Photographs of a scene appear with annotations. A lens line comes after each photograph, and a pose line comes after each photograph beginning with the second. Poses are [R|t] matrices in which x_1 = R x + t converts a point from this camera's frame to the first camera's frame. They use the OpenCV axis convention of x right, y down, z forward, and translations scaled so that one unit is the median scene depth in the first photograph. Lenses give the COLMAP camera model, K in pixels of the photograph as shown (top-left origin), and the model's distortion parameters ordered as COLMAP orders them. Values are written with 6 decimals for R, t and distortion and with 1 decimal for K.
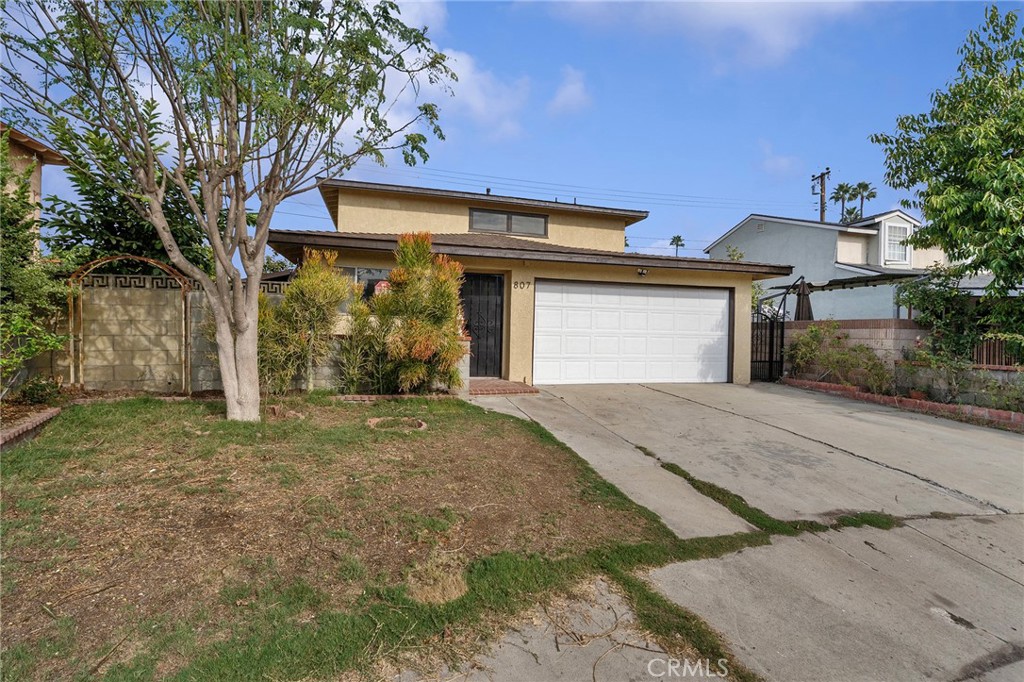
lens RADIAL K [[475.0, 0, 516.0], [0, 475.0, 338.4], [0, 0, 1]] dist [-0.005008, -0.000465]
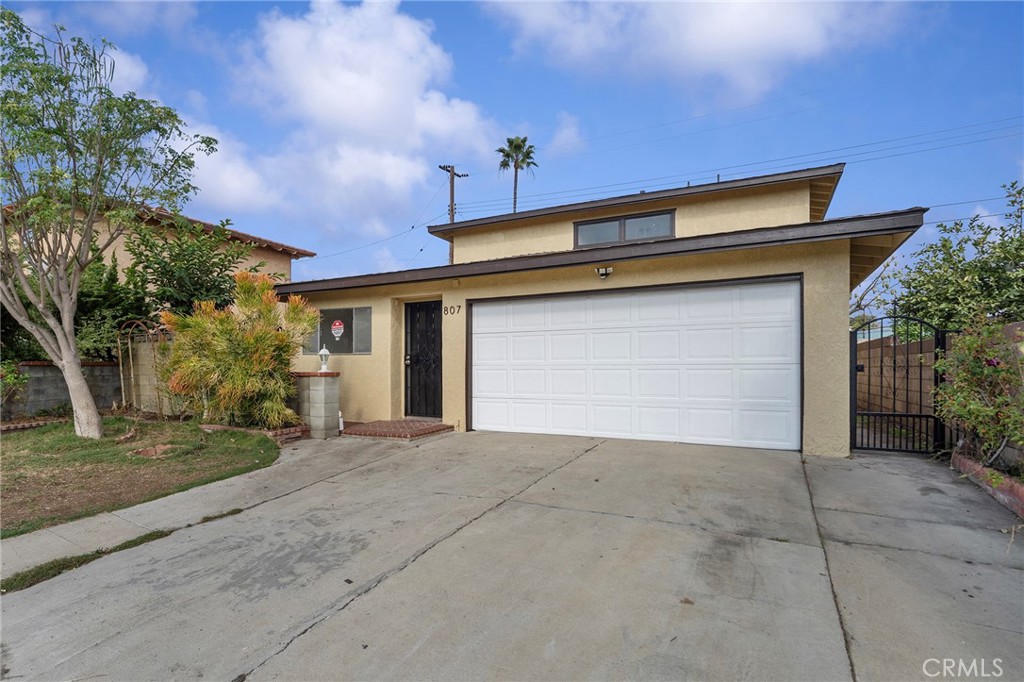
lens RADIAL K [[501.1, 0, 506.5], [0, 501.1, 370.3], [0, 0, 1]] dist [0.003084, -0.000054]
pose [[0.729272, -0.018334, -0.683979, 0.677502], [0.008642, 0.999808, -0.017586, 0.010478], [0.684170, 0.006914, 0.729290, 0.410063]]
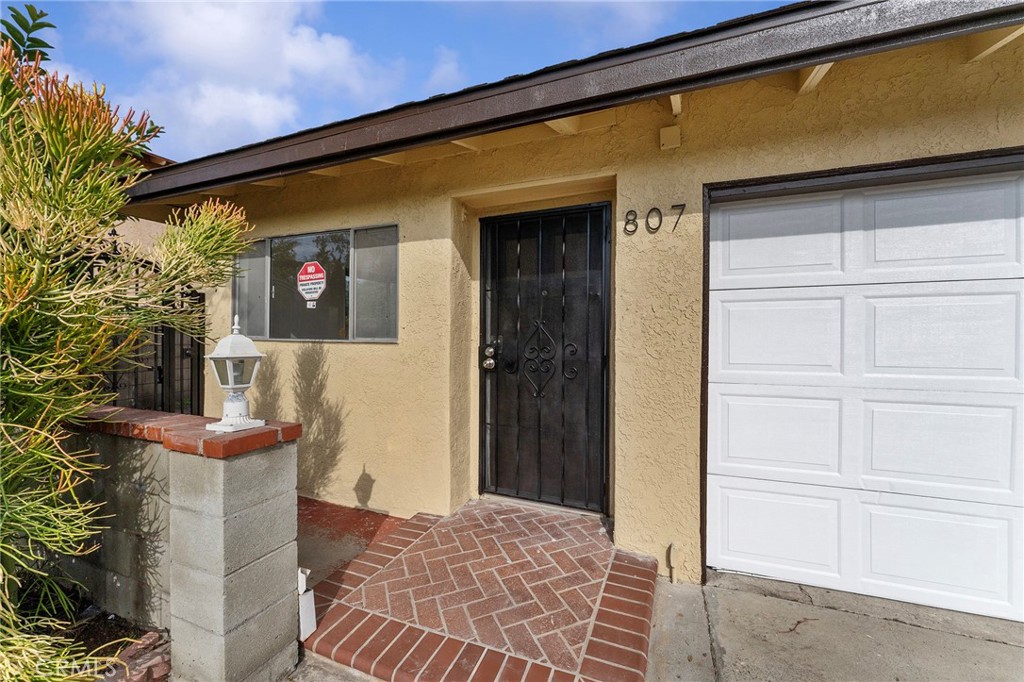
lens RADIAL K [[415.9, 0, 516.4], [0, 415.9, 343.4], [0, 0, 1]] dist [0.002568, -0.000016]
pose [[0.787352, -0.013969, -0.616345, 0.099330], [0.007395, 0.999885, -0.013215, -0.034855], [0.616459, 0.005847, 0.787365, 0.739171]]
